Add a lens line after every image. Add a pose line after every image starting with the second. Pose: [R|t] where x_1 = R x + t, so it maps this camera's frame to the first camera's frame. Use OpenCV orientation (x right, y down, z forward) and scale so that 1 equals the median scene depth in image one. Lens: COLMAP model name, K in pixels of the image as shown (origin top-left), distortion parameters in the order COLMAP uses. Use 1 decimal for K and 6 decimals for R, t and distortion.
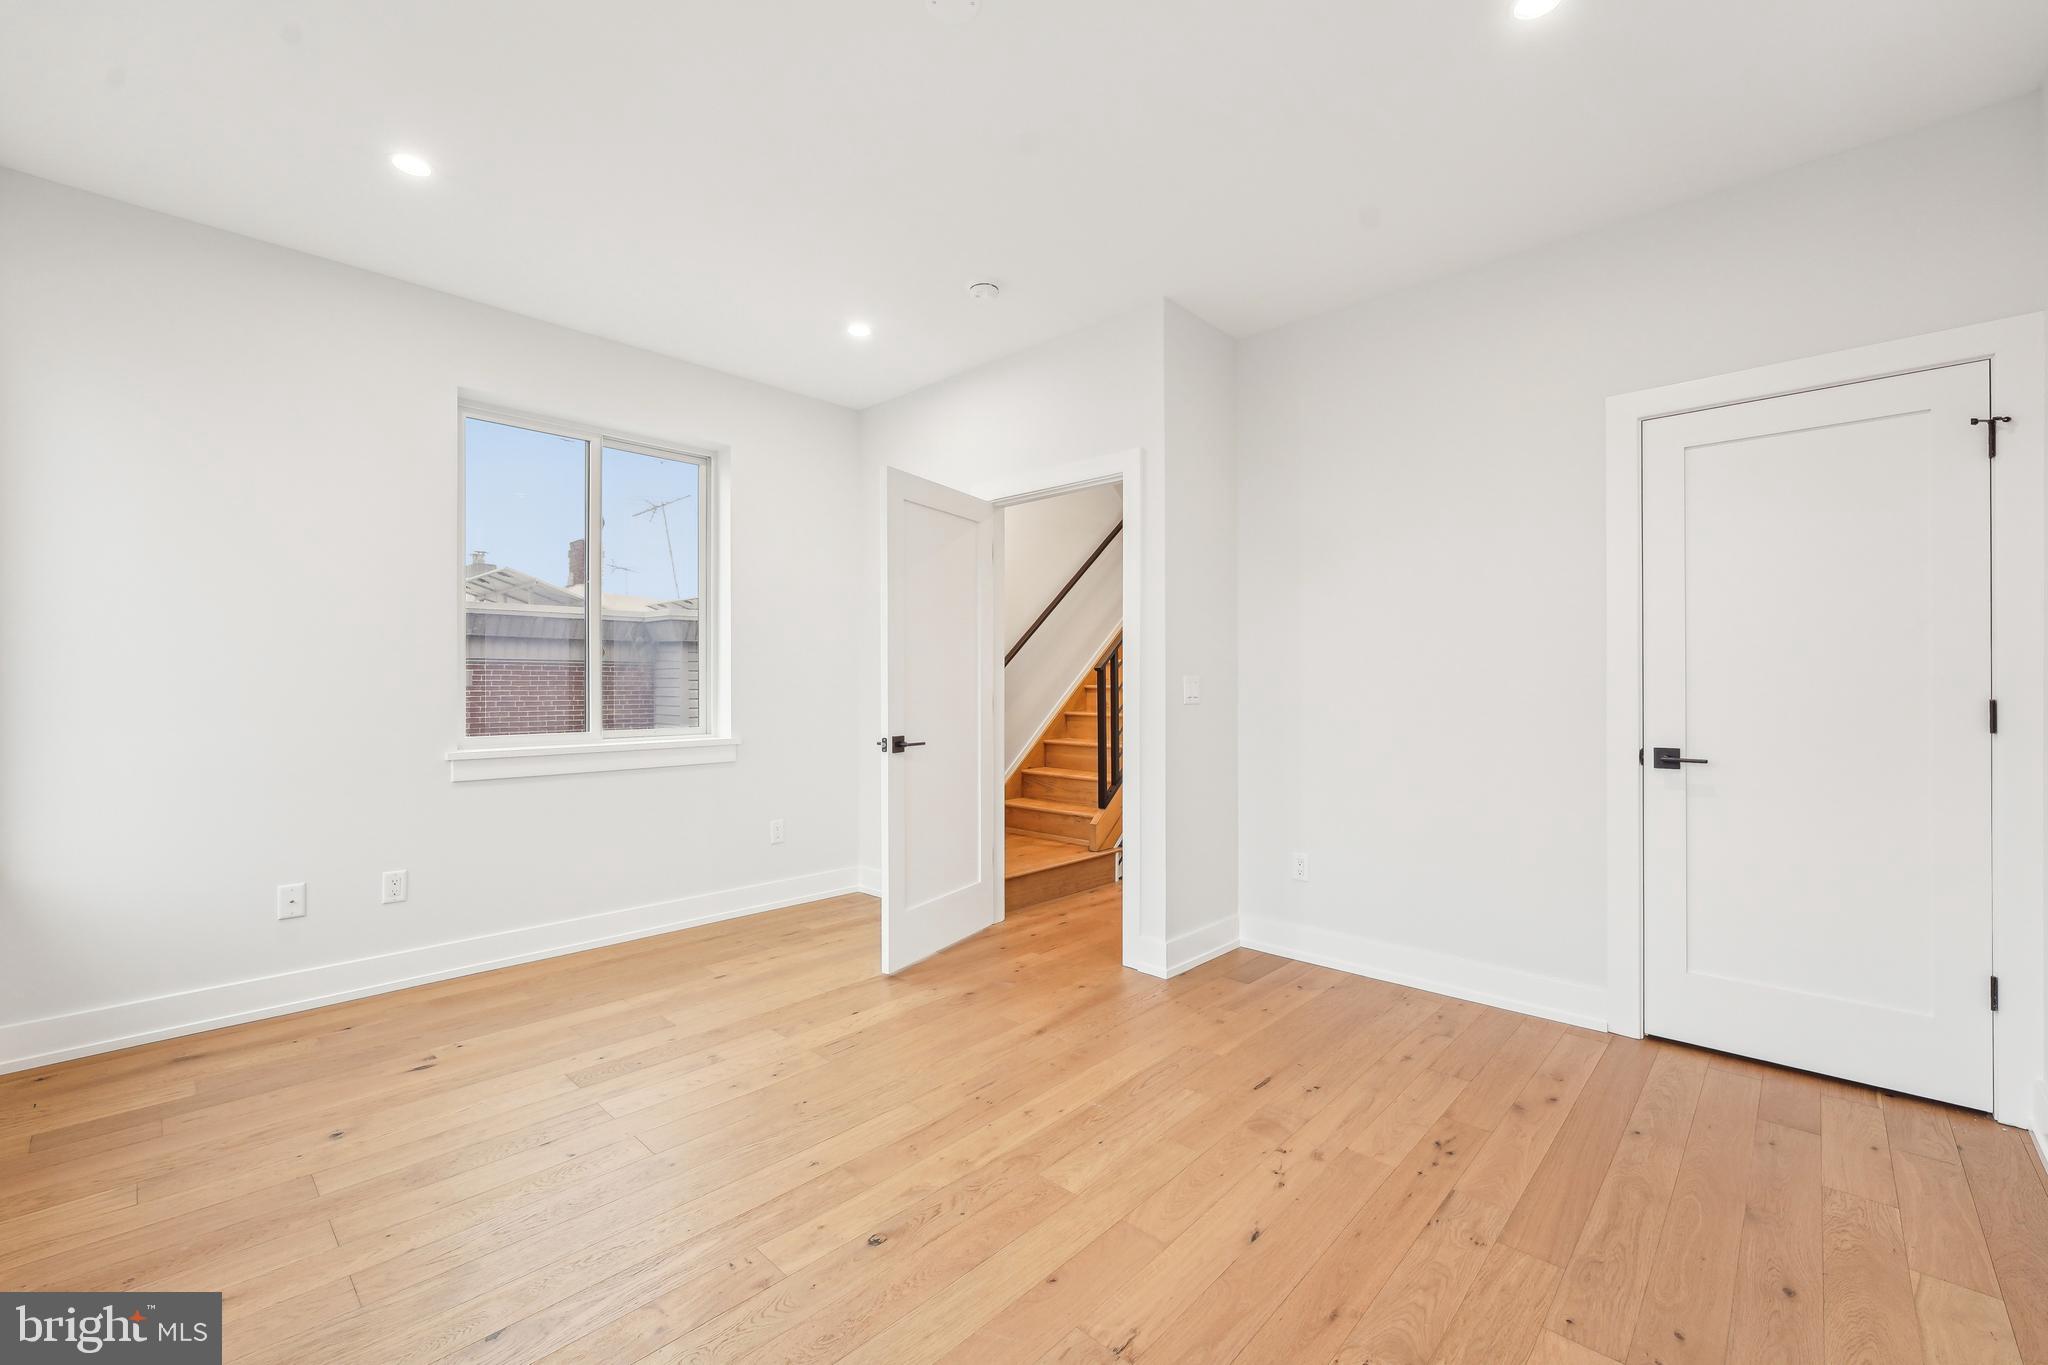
lens RADIAL K [[807.6, 0, 1064.9], [0, 807.6, 683.9], [0, 0, 1]] dist [-0.000157, -0.000049]
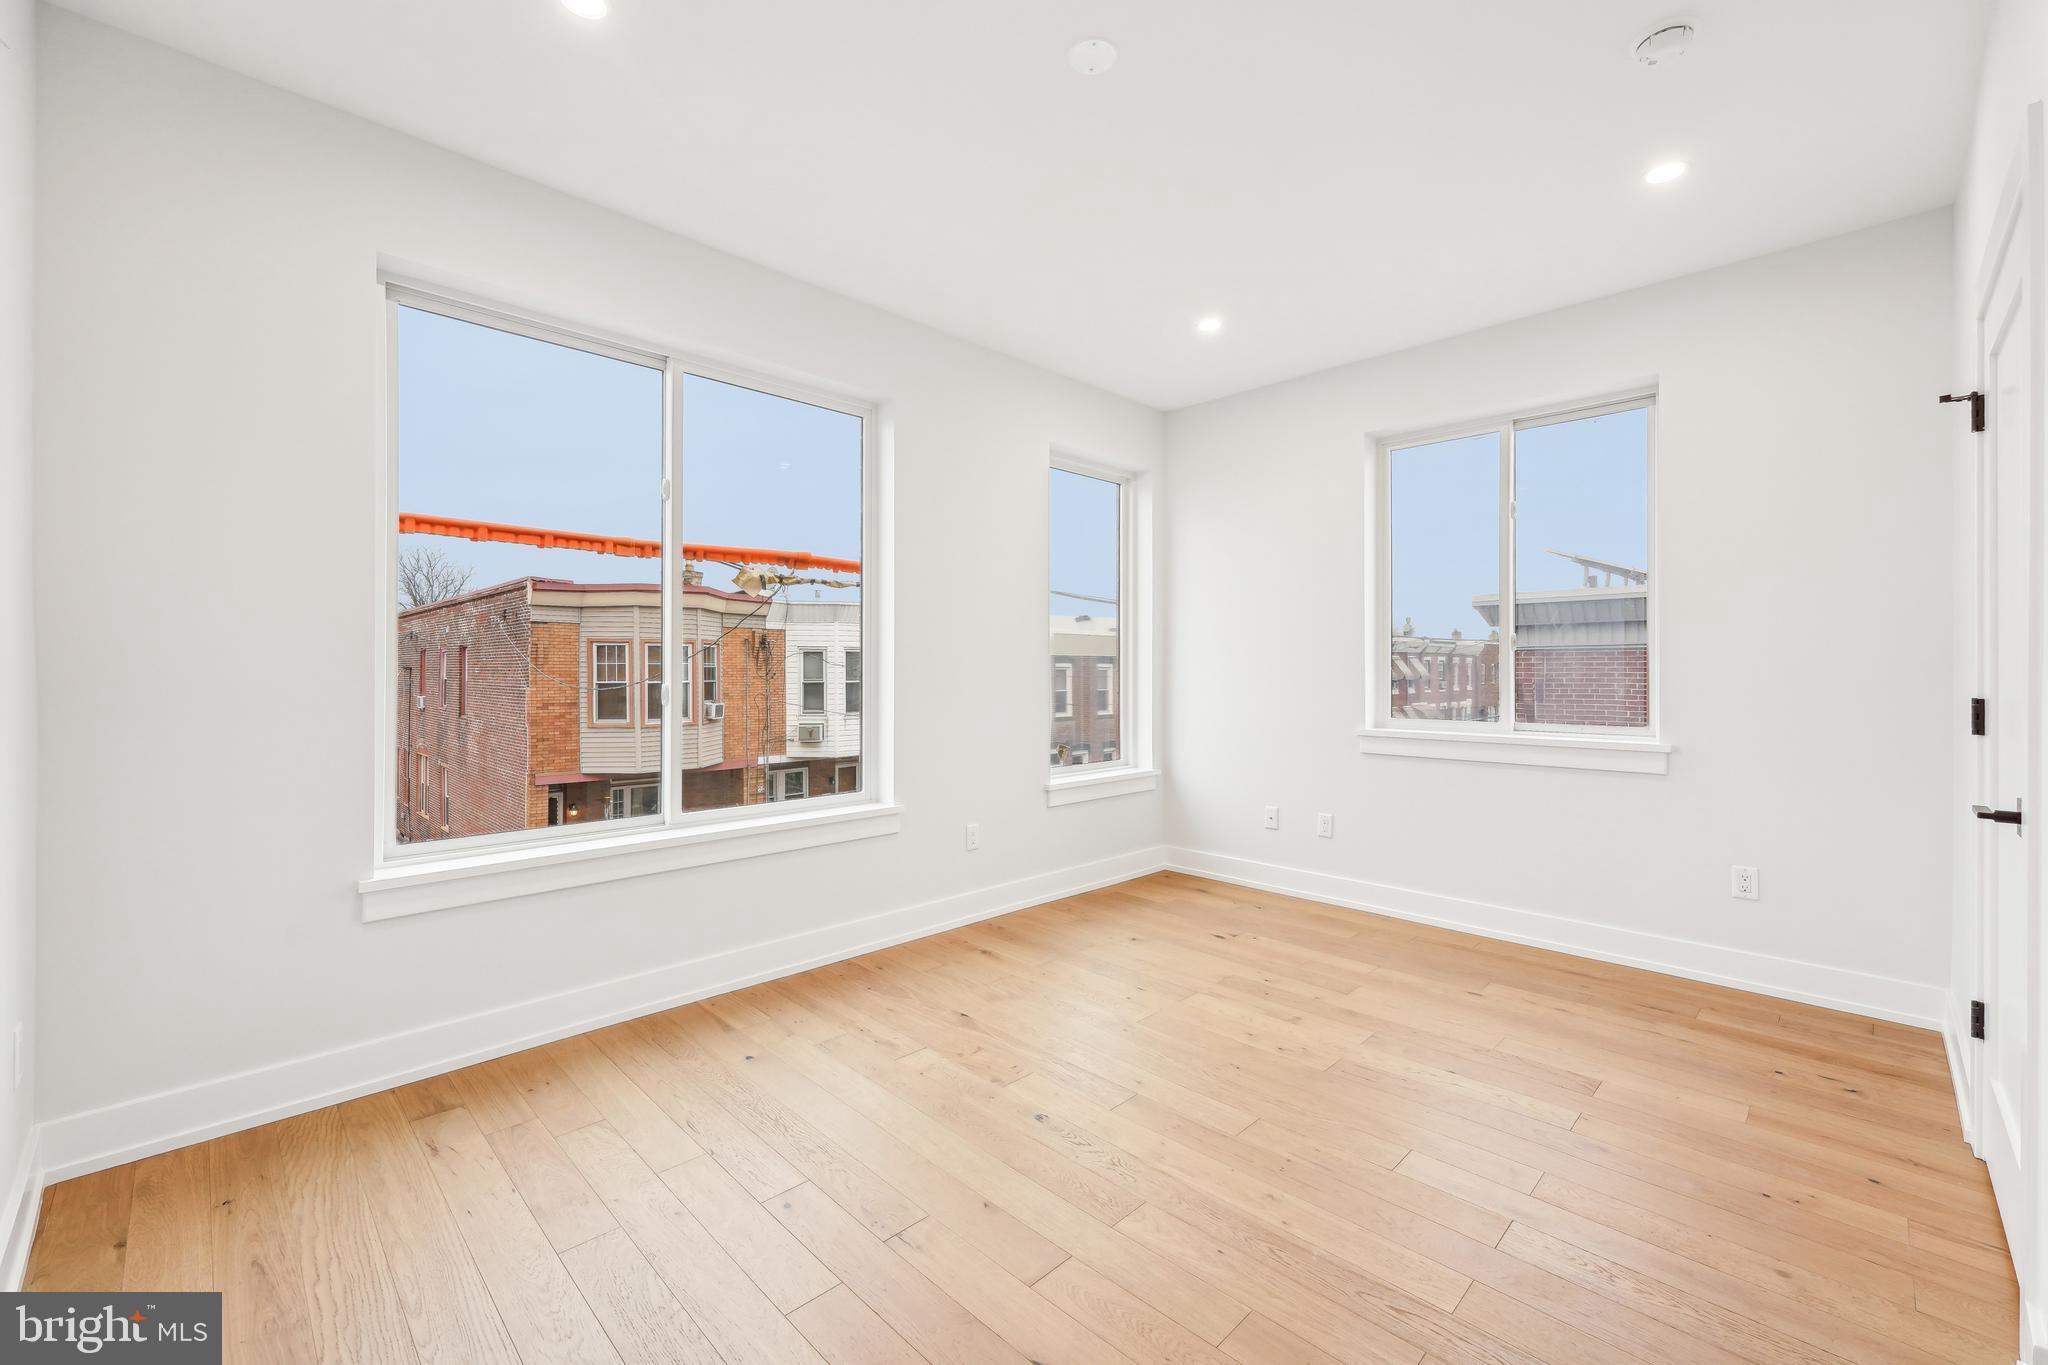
lens RADIAL K [[847.7, 0, 1021.4], [0, 847.7, 671.6], [0, 0, 1]] dist [0.000475, 0.000145]
pose [[-0.040527, 0.005382, -0.999164, 0.560326], [0.000430, 0.999985, 0.005369, -0.010639], [0.999178, -0.000212, -0.040529, 0.522254]]
